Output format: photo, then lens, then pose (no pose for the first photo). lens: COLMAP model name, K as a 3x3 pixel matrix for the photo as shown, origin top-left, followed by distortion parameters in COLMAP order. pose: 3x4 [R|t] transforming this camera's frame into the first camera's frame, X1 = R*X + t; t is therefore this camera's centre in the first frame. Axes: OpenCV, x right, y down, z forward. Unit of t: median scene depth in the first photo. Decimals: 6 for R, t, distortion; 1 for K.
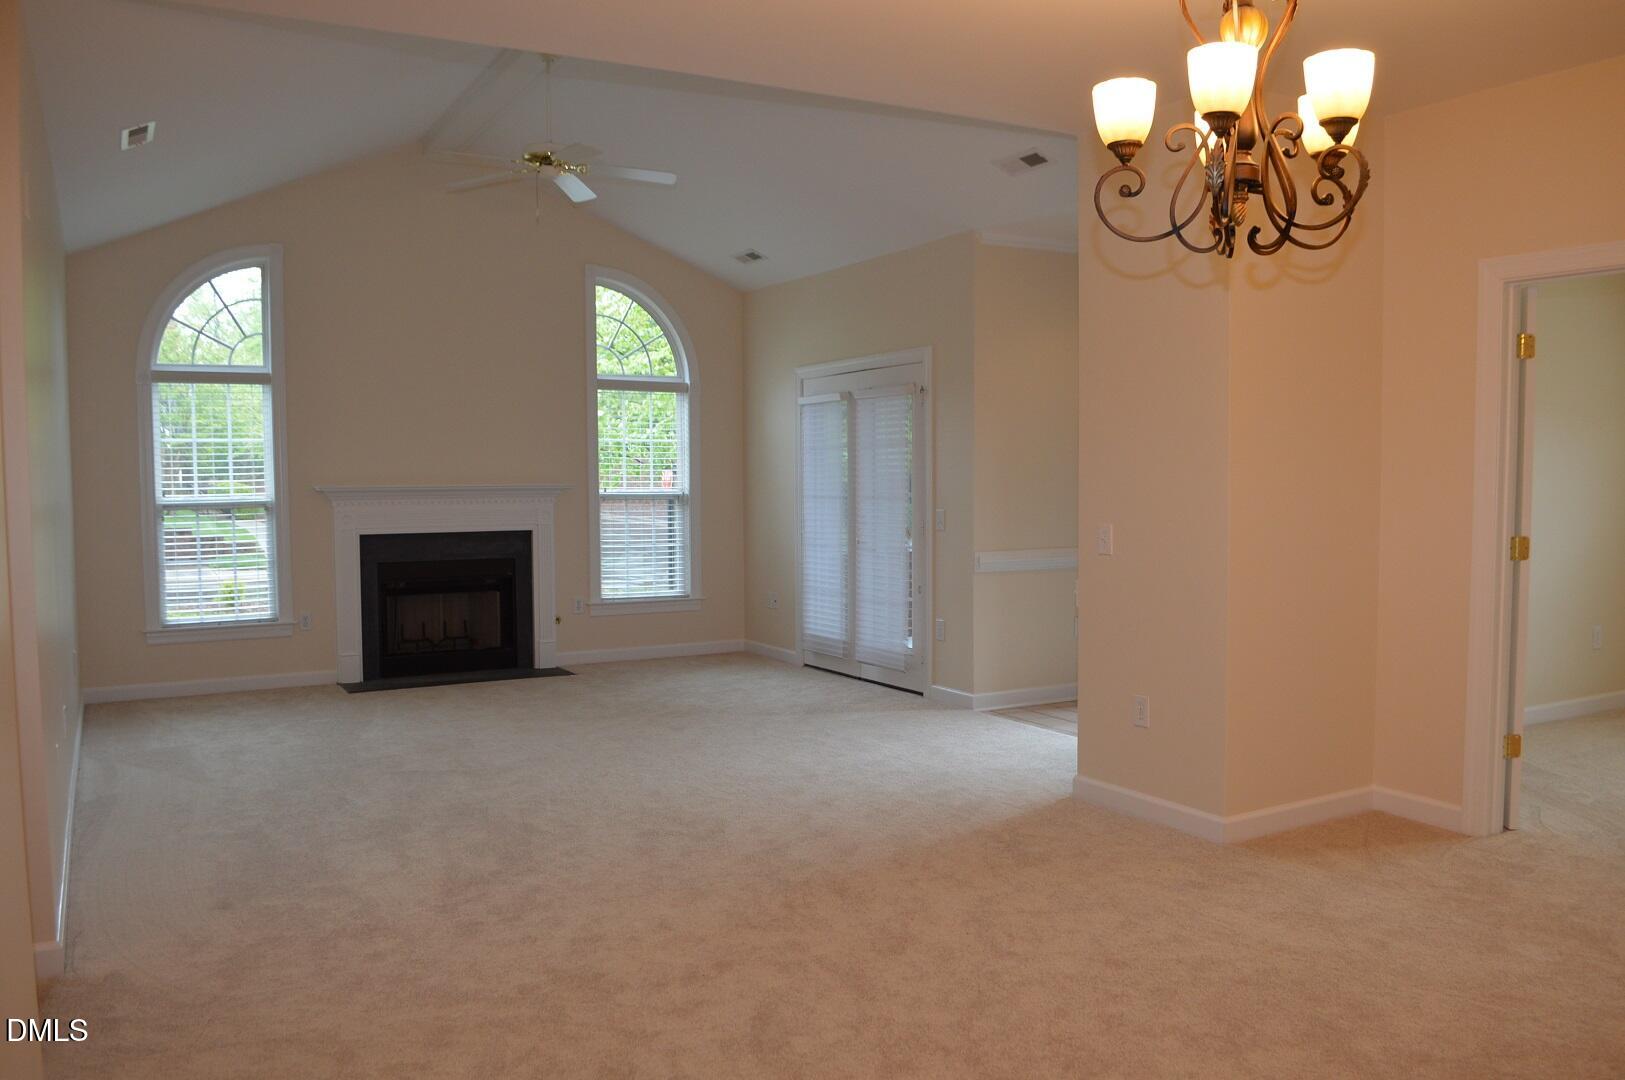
lens RADIAL K [[1300.7, 0, 814.7], [0, 1300.7, 544.2], [0, 0, 1]] dist [-0.071503, -0.002788]
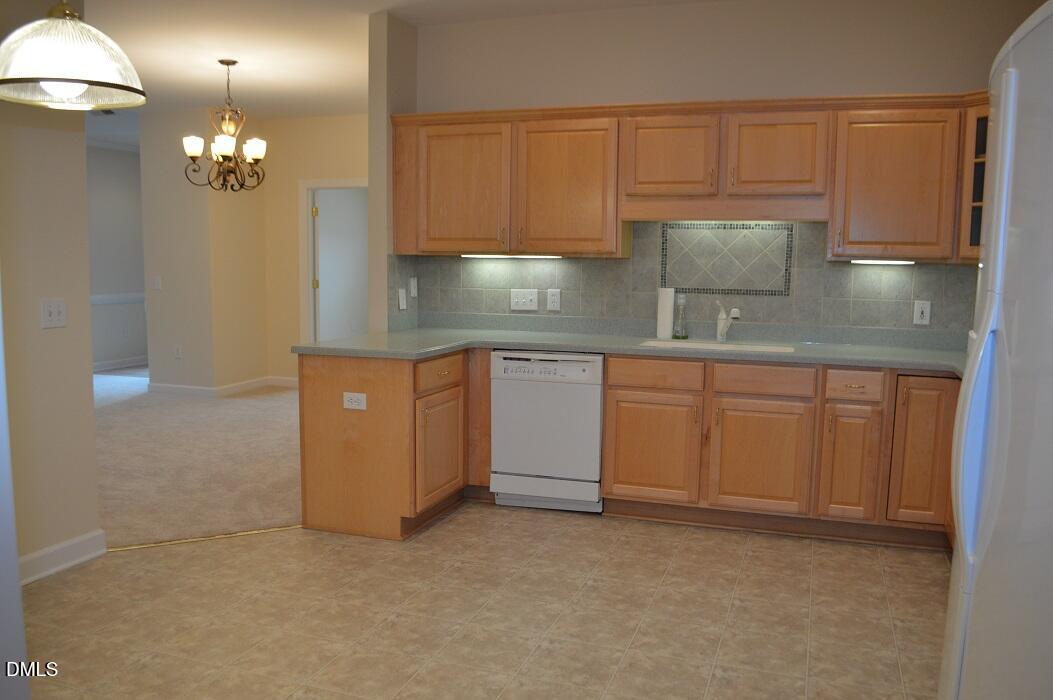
lens RADIAL K [[842.9, 0, 533.9], [0, 842.9, 358.2], [0, 0, 1]] dist [-0.071503, -0.002788]
pose [[0.742254, -0.067041, 0.666757, -0.585191], [0.027387, 0.997187, 0.069777, 0.089064], [-0.669559, -0.033532, 0.742002, -1.232526]]
